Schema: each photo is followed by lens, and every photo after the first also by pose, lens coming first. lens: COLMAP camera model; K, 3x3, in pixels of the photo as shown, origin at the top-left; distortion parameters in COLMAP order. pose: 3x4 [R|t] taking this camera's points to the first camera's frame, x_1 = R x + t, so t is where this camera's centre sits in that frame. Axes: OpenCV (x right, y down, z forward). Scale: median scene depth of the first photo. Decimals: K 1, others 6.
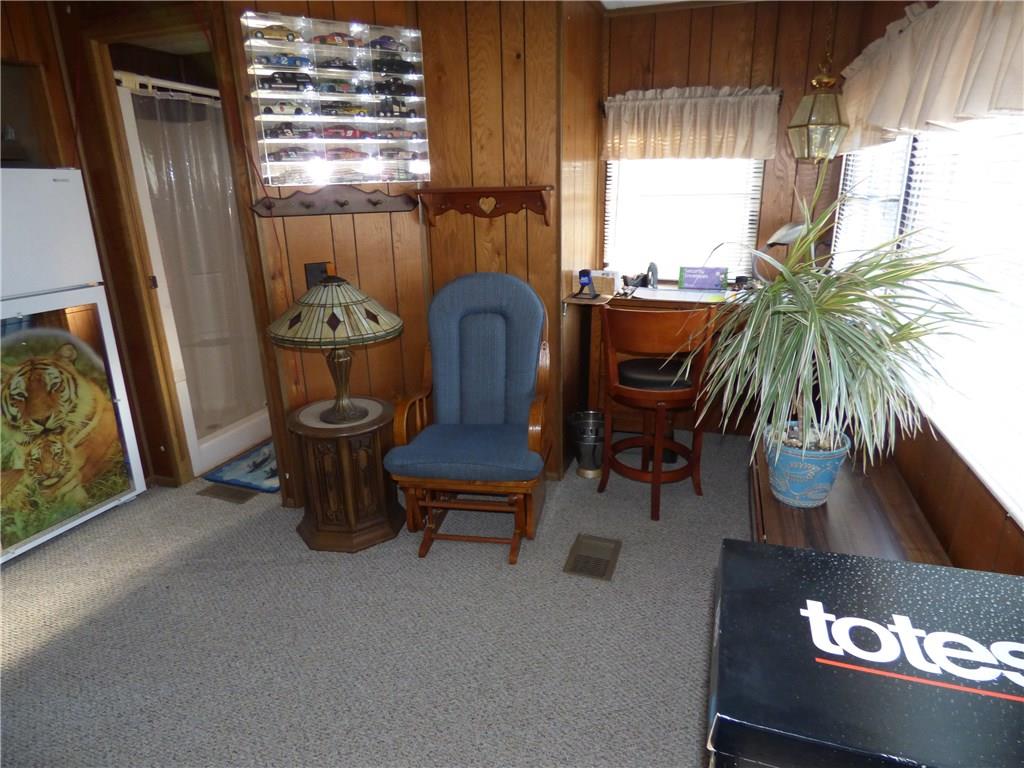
lens RADIAL K [[610.3, 0, 512.0], [0, 610.3, 384.0], [0, 0, 1]] dist [-0.017618, -0.000068]
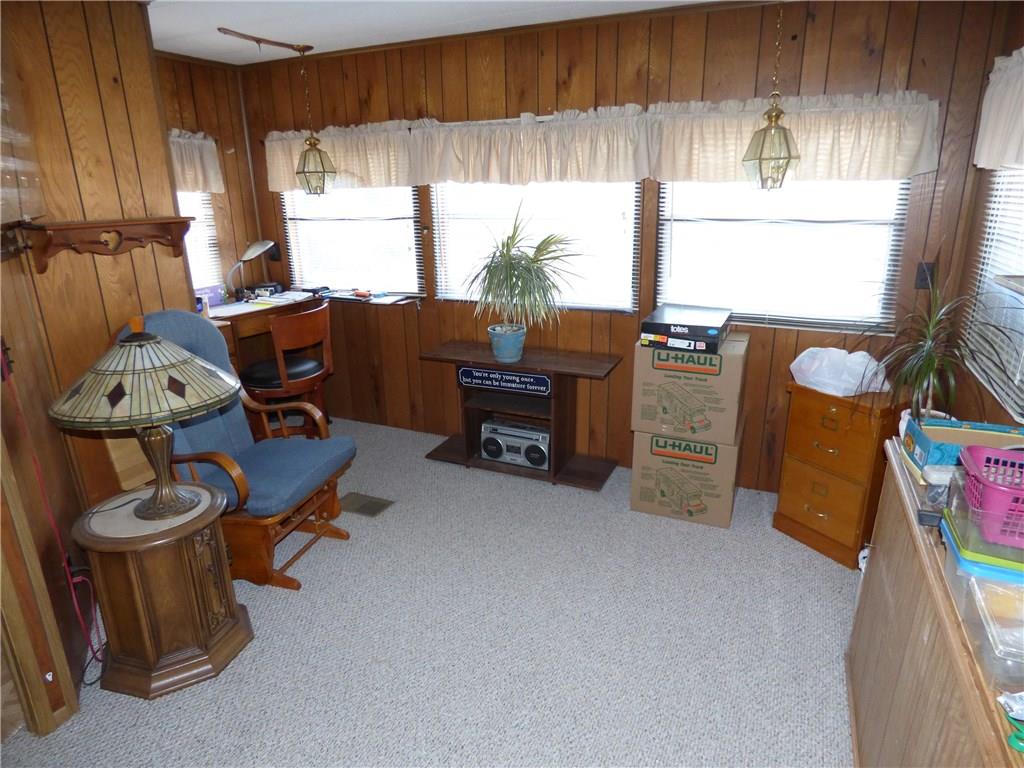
lens RADIAL K [[610.3, 0, 512.0], [0, 610.3, 384.0], [0, 0, 1]] dist [-0.017618, -0.000068]
pose [[0.101359, -0.275771, 0.955864, -0.899653], [0.309503, 0.921874, 0.233145, -0.134467], [-0.945481, 0.272211, 0.178792, 0.374582]]
